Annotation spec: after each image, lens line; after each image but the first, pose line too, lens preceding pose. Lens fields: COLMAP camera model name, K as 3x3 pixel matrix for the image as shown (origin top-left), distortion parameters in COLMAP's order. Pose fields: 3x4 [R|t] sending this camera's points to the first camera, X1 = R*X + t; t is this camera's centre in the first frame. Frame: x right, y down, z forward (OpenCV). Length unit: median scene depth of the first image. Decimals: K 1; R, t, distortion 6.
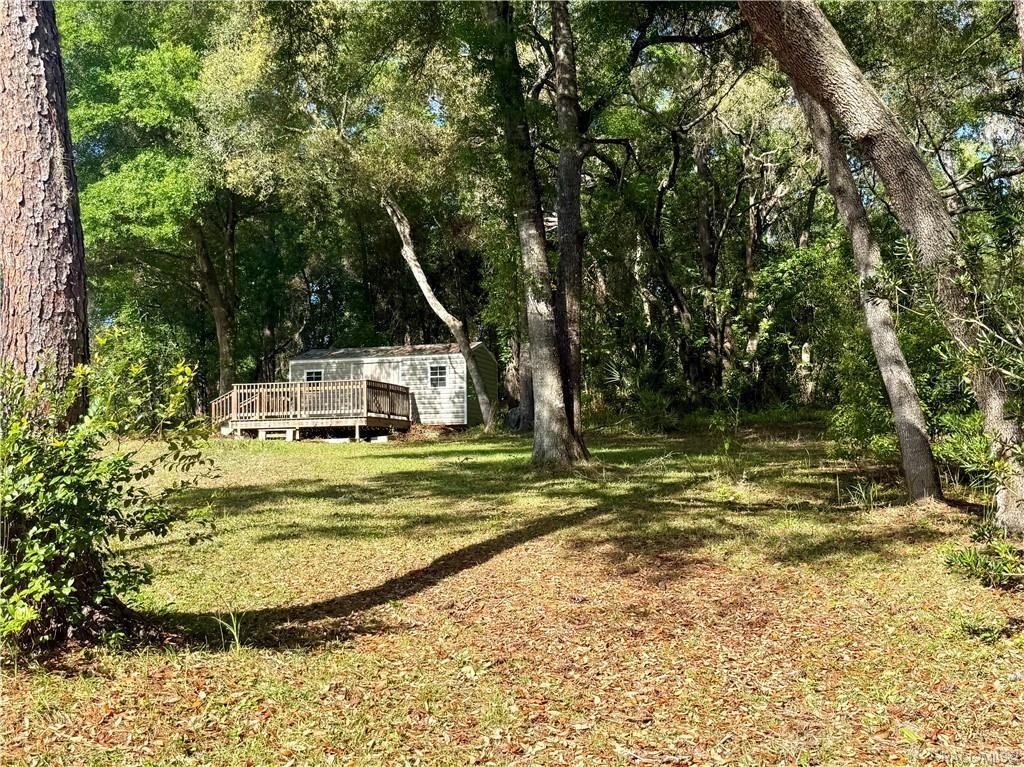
lens RADIAL K [[1045.7, 0, 512.0], [0, 1045.7, 383.5], [0, 0, 1]] dist [0.088828, -0.016364]
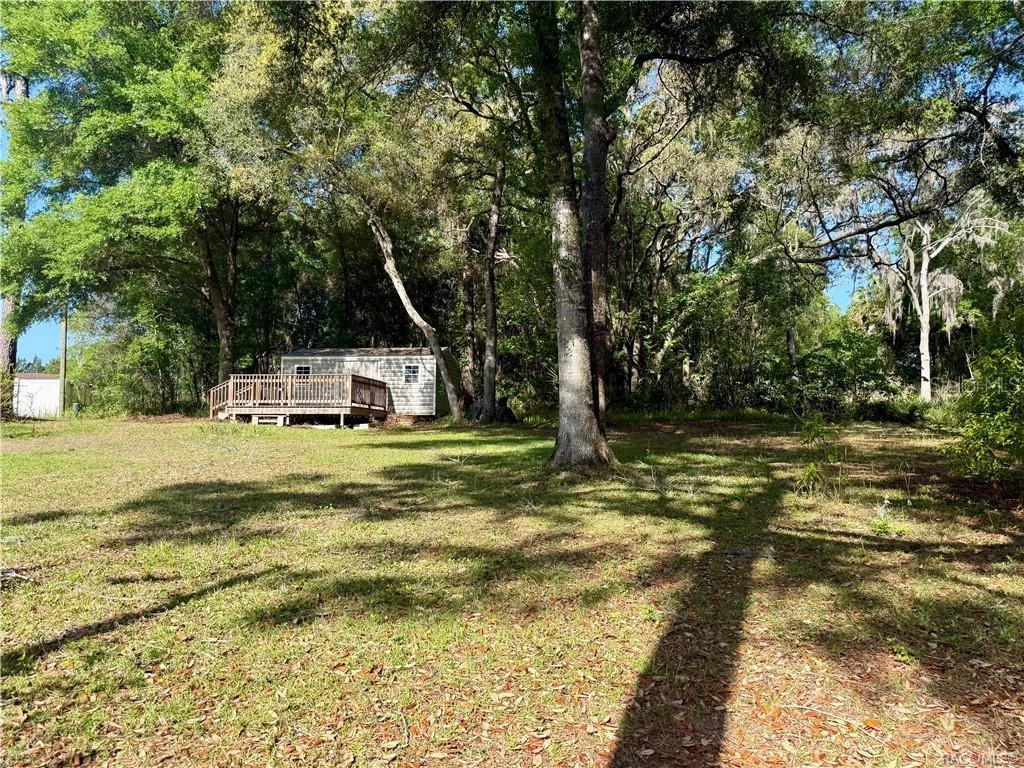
lens RADIAL K [[726.1, 0, 512.0], [0, 726.1, 384.0], [0, 0, 1]] dist [0.064487, -0.072203]
pose [[0.994340, 0.031984, 0.101320, -0.045294], [-0.031482, 0.999483, -0.006550, 0.007013], [-0.101477, 0.003324, 0.994832, 0.194525]]
